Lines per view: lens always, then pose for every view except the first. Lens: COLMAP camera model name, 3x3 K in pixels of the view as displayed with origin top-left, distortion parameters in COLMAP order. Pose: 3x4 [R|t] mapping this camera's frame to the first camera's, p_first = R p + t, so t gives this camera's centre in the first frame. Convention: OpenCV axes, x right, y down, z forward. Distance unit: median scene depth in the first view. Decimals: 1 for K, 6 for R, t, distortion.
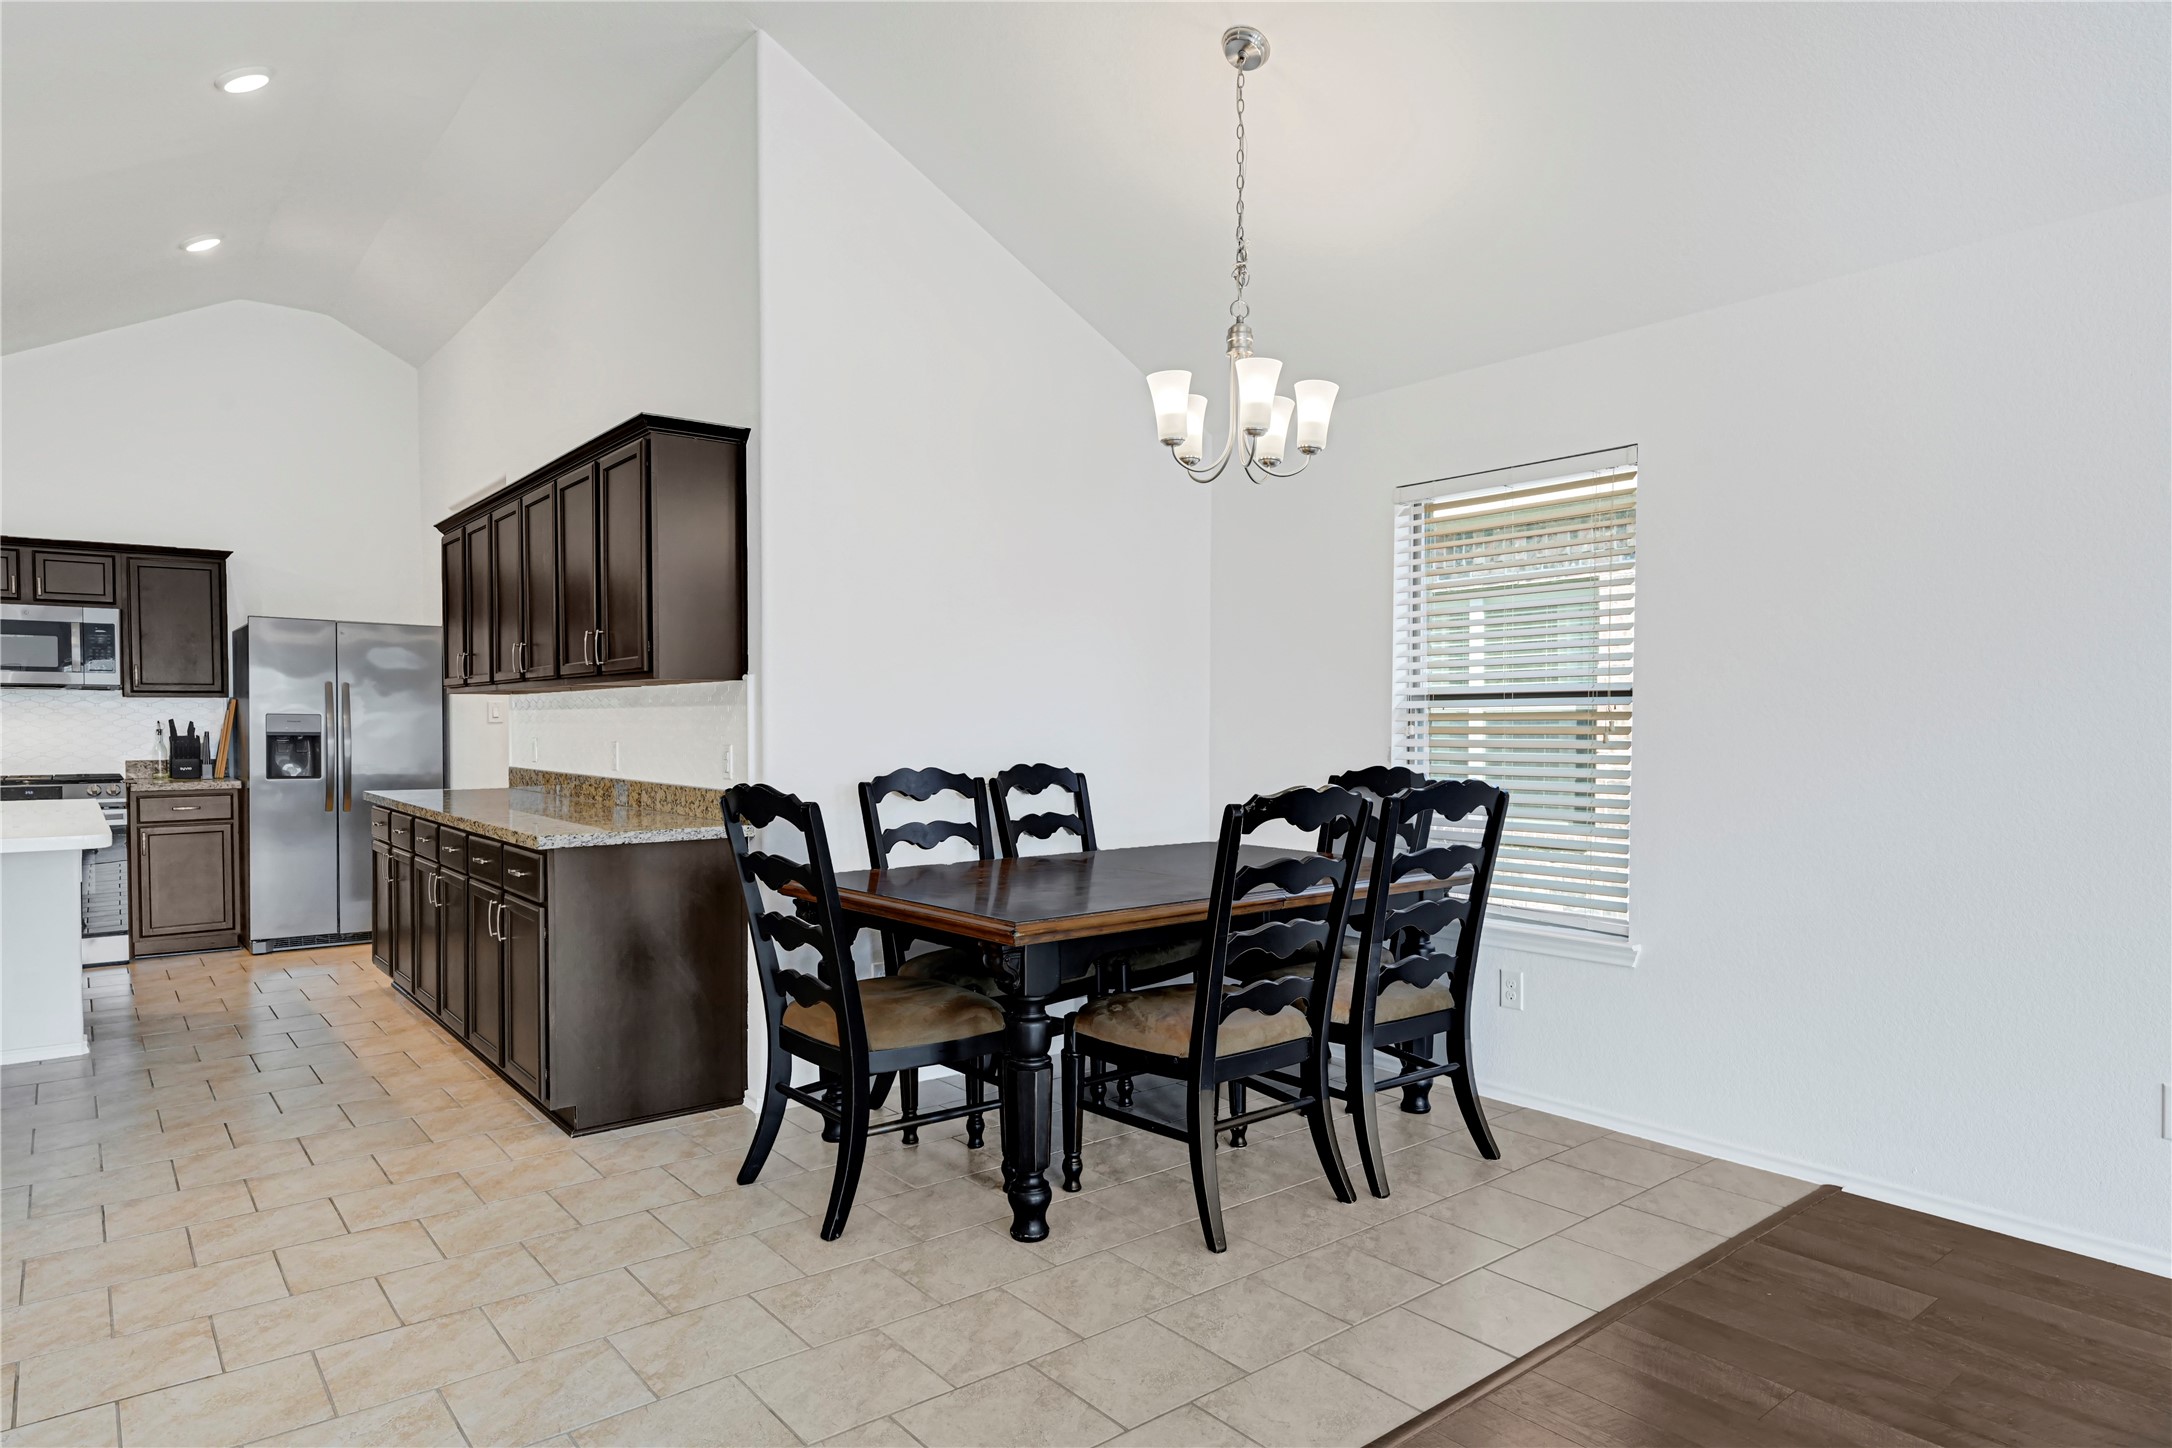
lens RADIAL K [[1271.2, 0, 1087.9], [0, 1271.2, 731.2], [0, 0, 1]] dist [0.003295, 0.000145]
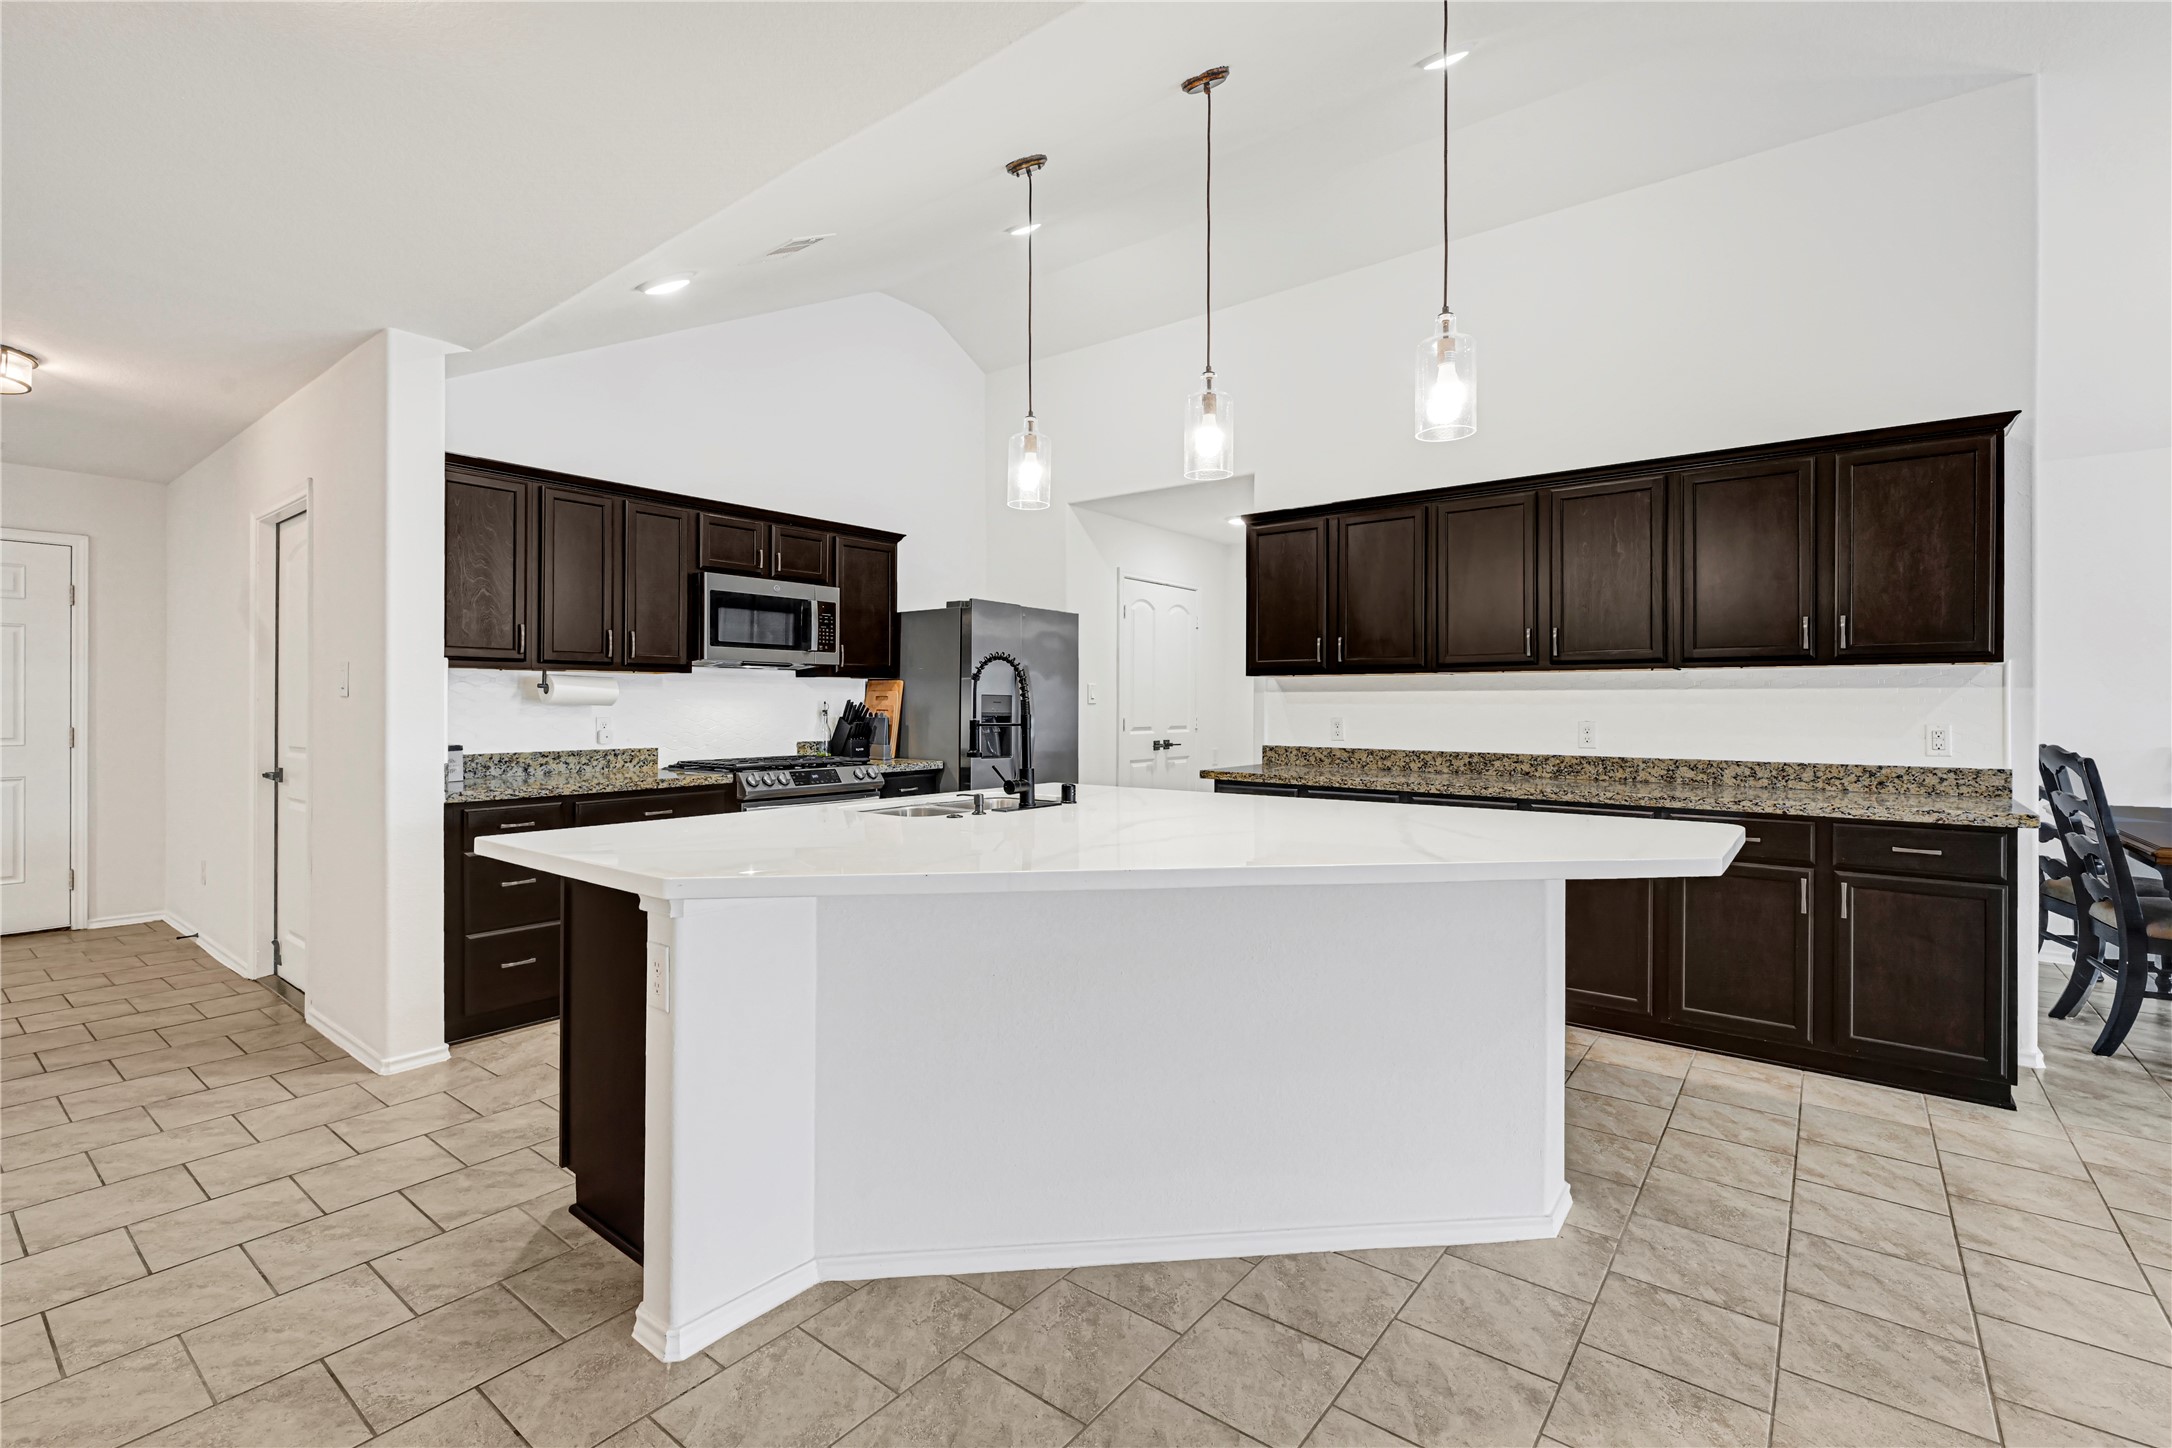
lens RADIAL K [[951.4, 0, 1085.9], [0, 951.4, 708.0], [0, 0, 1]] dist [0.001533, 0.000117]
pose [[0.975046, -0.000464, 0.222004, -0.752427], [0.001093, 0.999996, -0.002708, -0.000861], [-0.222002, 0.002883, 0.975042, 0.243850]]
